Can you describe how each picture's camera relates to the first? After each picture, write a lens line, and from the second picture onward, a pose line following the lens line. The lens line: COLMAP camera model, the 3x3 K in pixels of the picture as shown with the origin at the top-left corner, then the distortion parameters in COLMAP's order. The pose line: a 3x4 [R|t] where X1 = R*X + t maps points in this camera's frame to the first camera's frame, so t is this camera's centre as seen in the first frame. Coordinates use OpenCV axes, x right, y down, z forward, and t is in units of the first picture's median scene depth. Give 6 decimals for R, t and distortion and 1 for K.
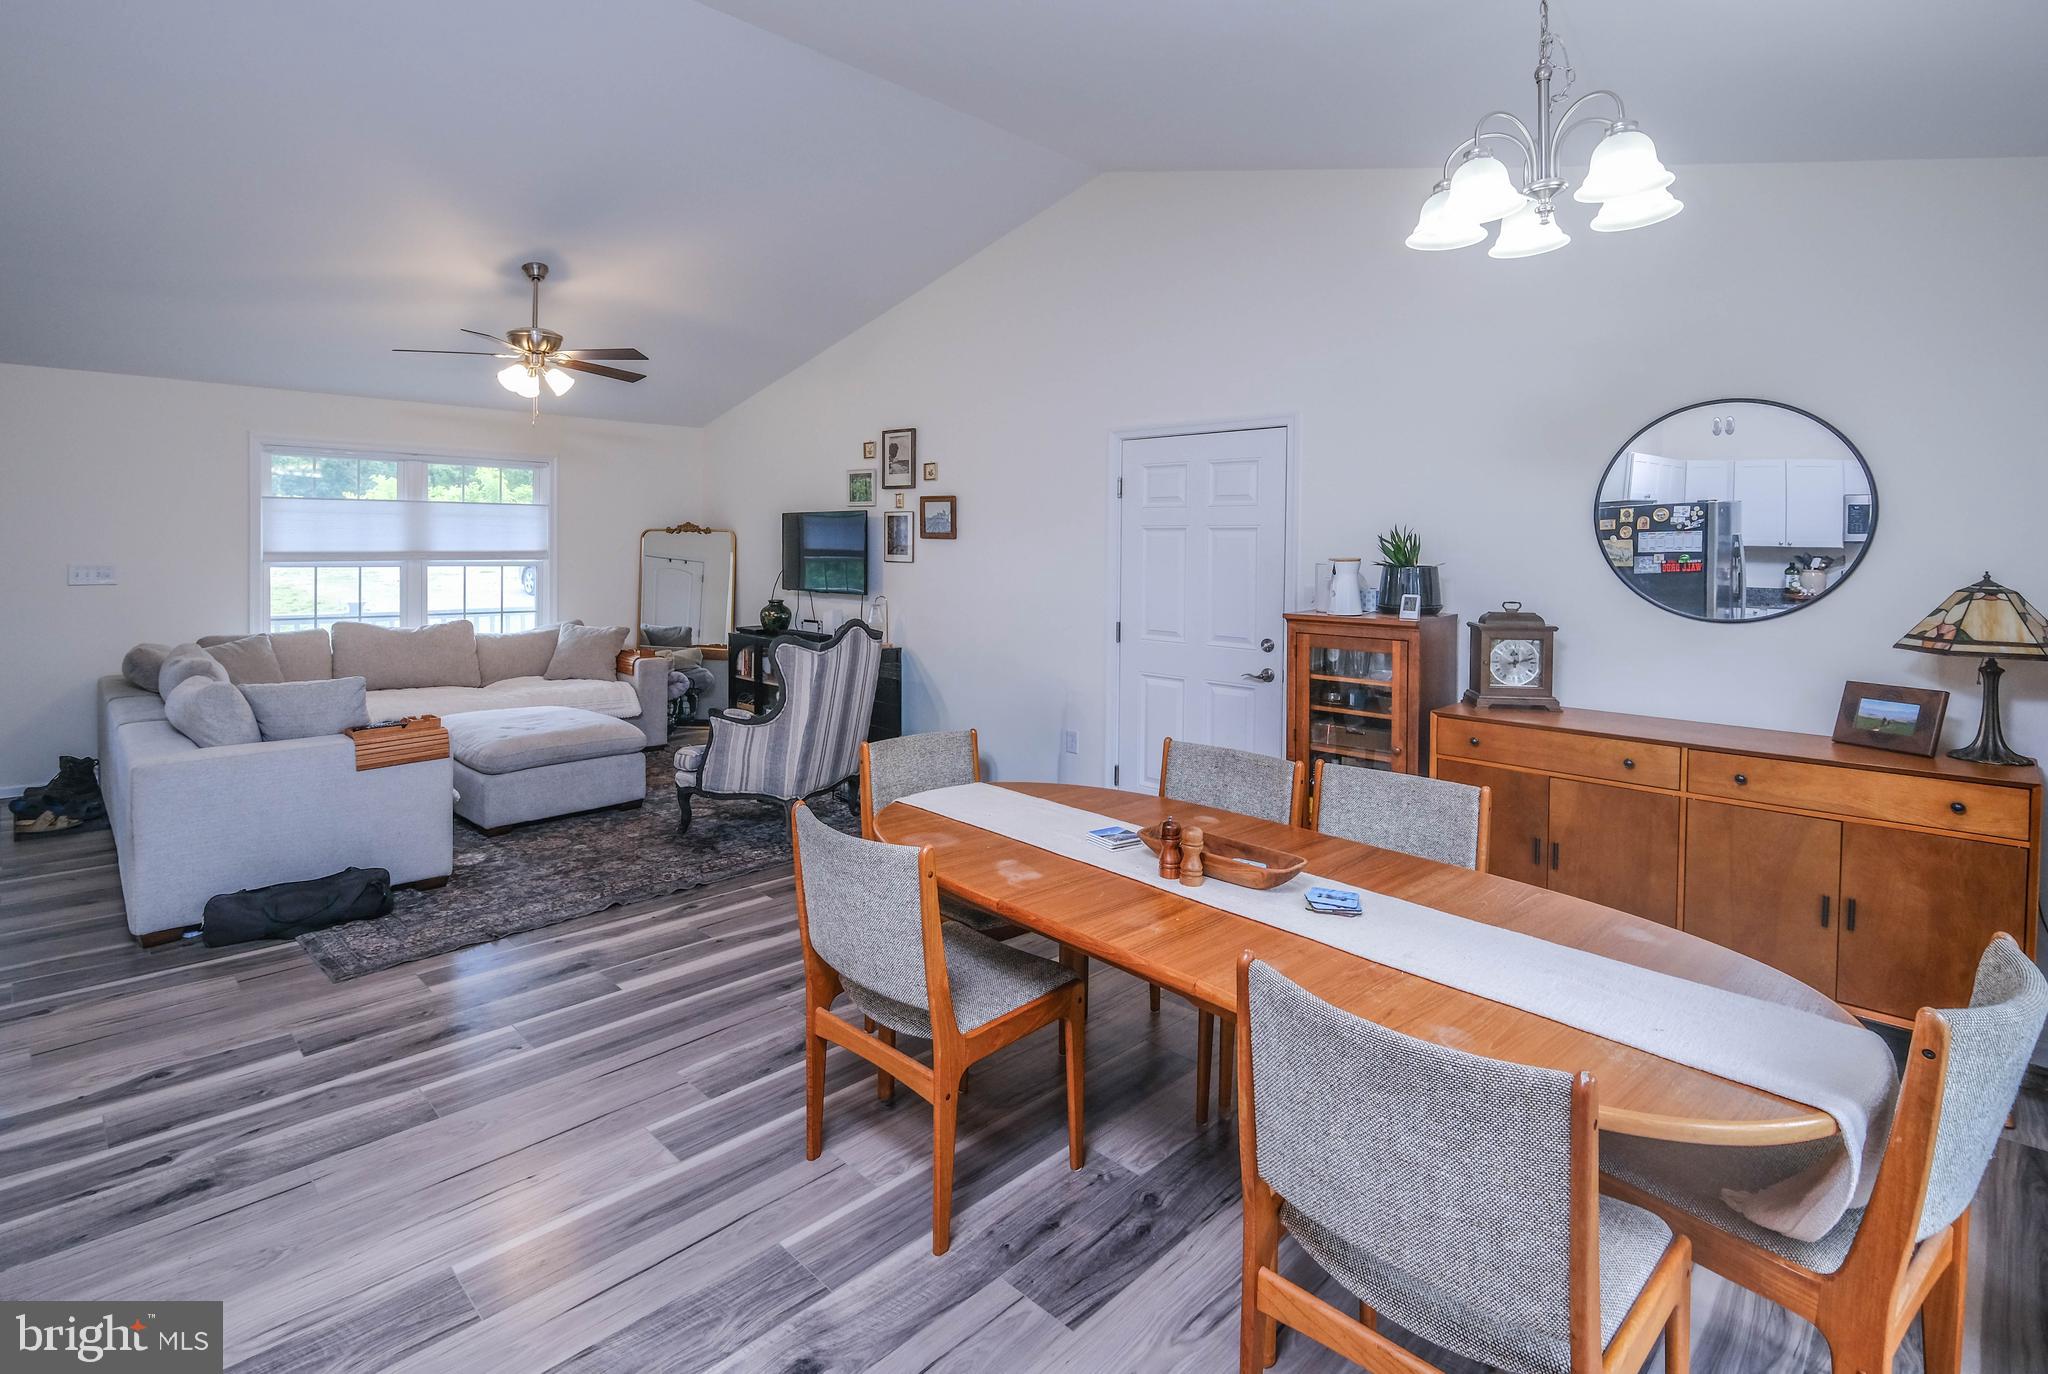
lens RADIAL K [[967.2, 0, 969.7], [0, 967.2, 570.5], [0, 0, 1]] dist [-0.009547, -0.000149]
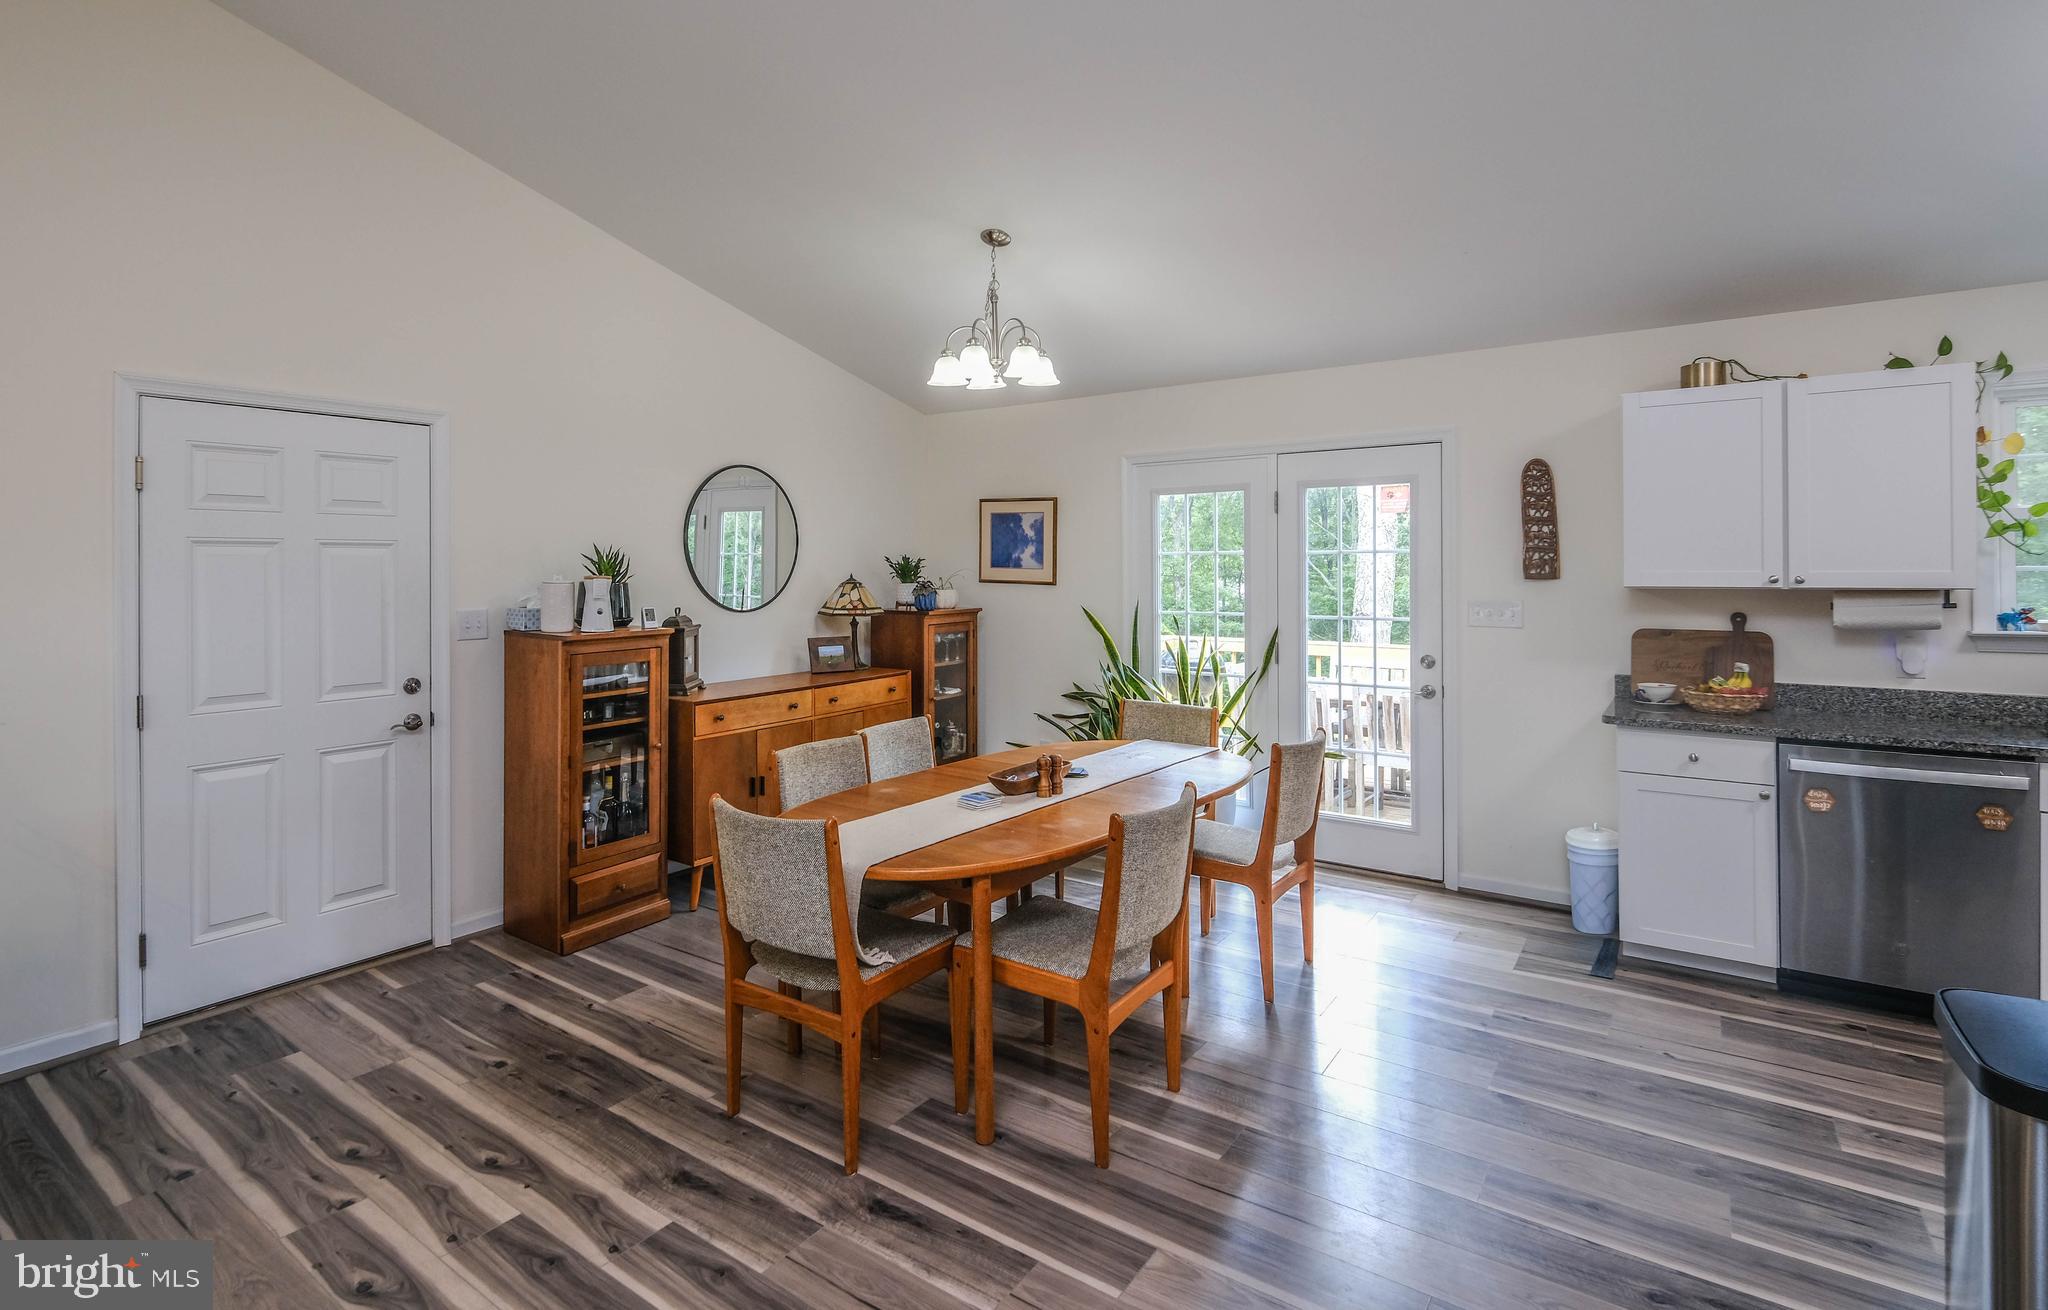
lens RADIAL K [[1005.3, 0, 939.8], [0, 1005.3, 559.3], [0, 0, 1]] dist [-0.021083, 0.004367]
pose [[-0.148878, -0.001096, 0.988855, -0.477204], [0.034272, 0.999393, 0.006267, -0.016069], [-0.988262, 0.034823, -0.148750, 0.529544]]
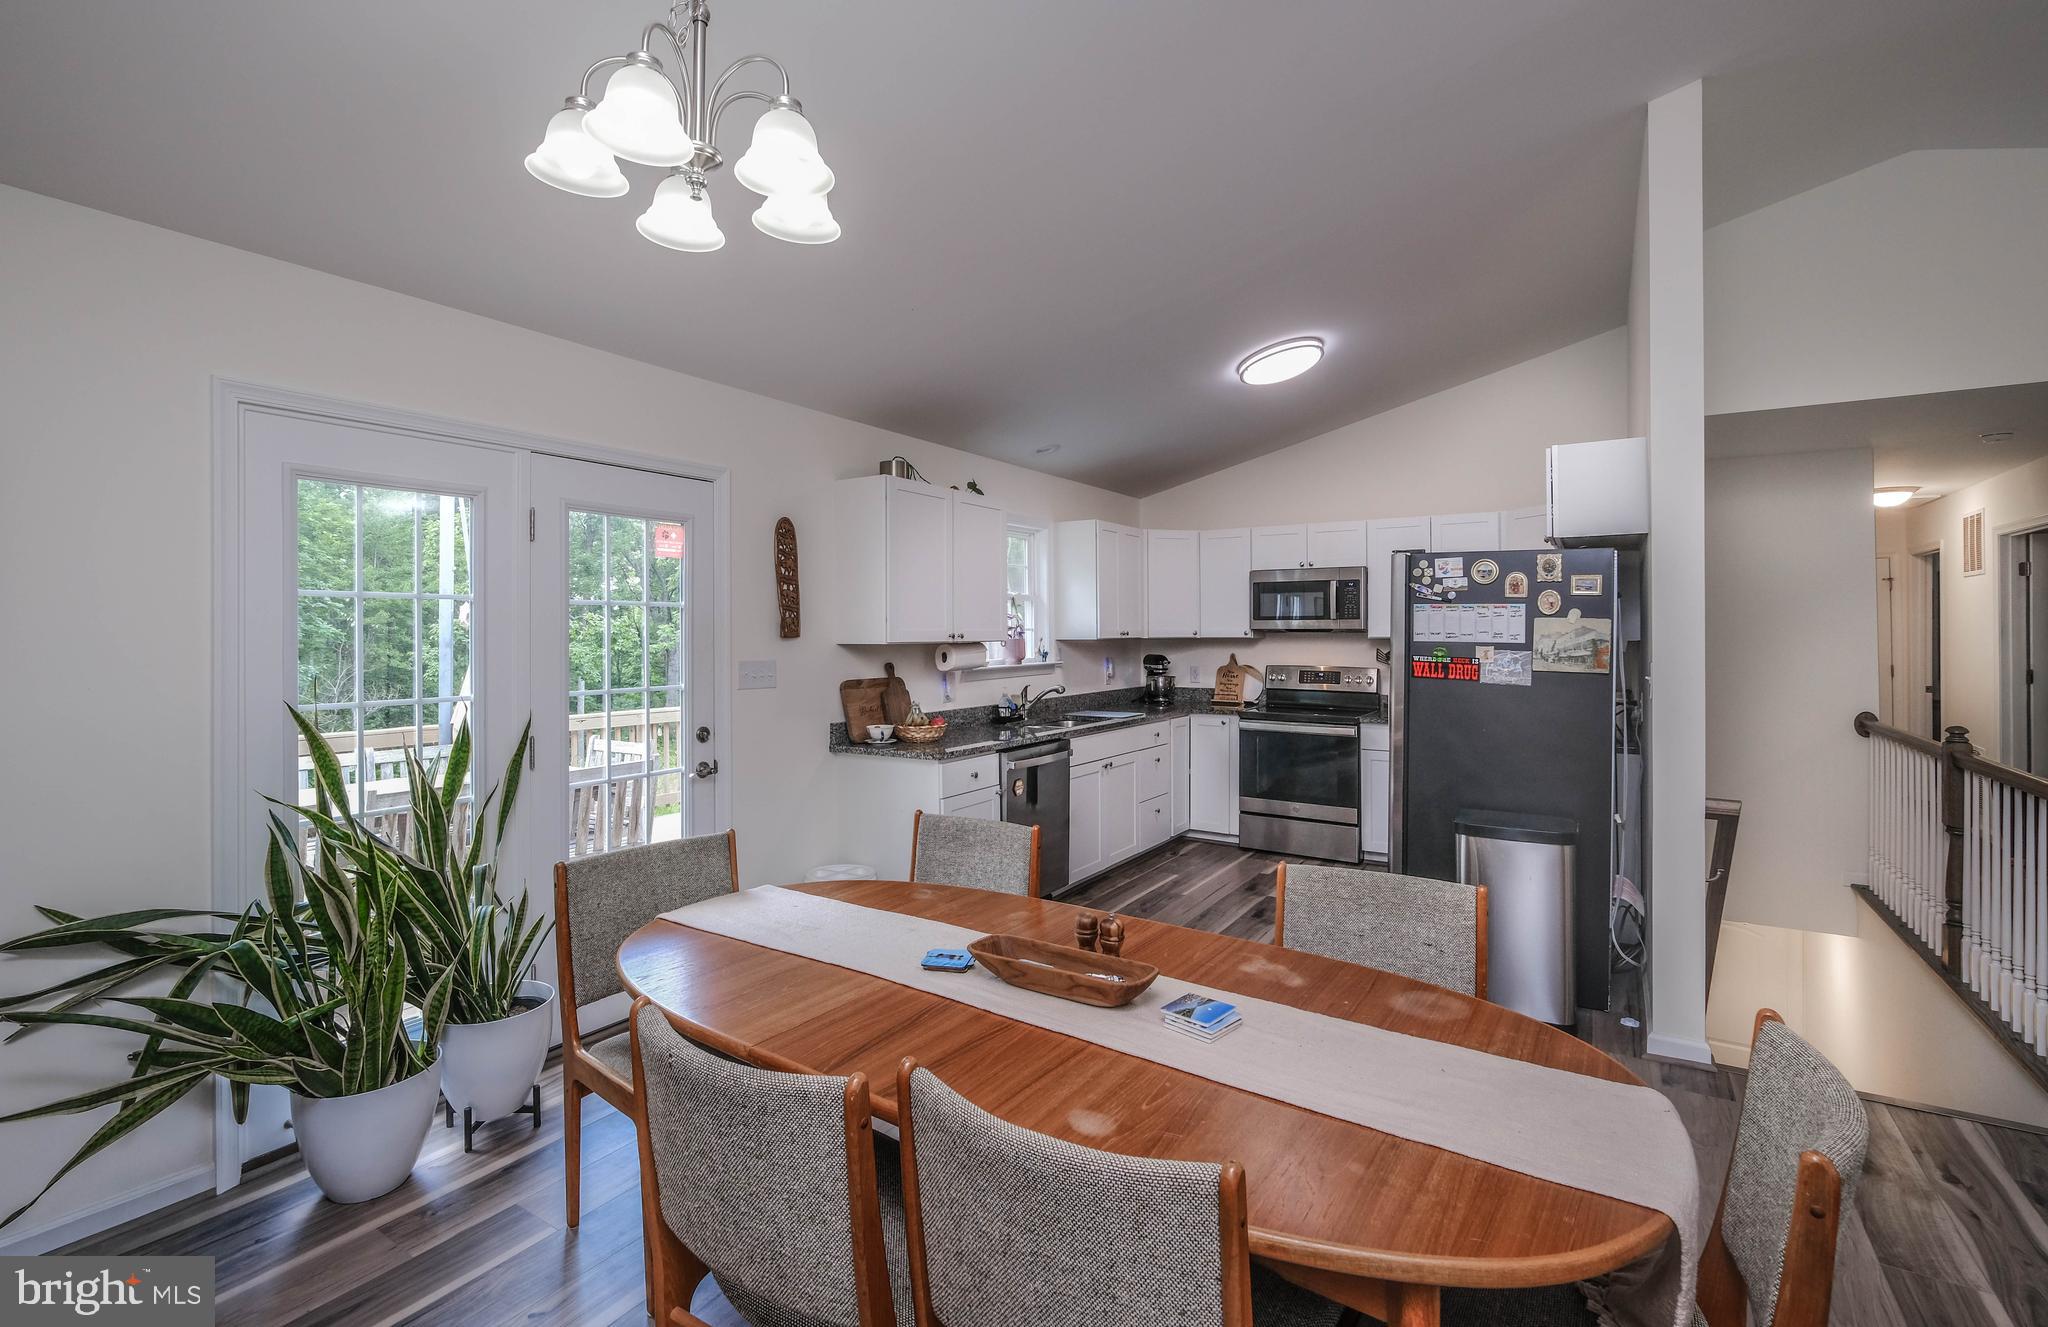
lens RADIAL K [[927.1, 0, 997.2], [0, 927.1, 609.4], [0, 0, 1]] dist [-0.004545, 0.000297]
pose [[-0.977255, -0.014635, -0.211562, 0.182984], [-0.016019, 0.999860, 0.004830, -0.008667], [0.211462, 0.008109, -0.977353, 0.694840]]
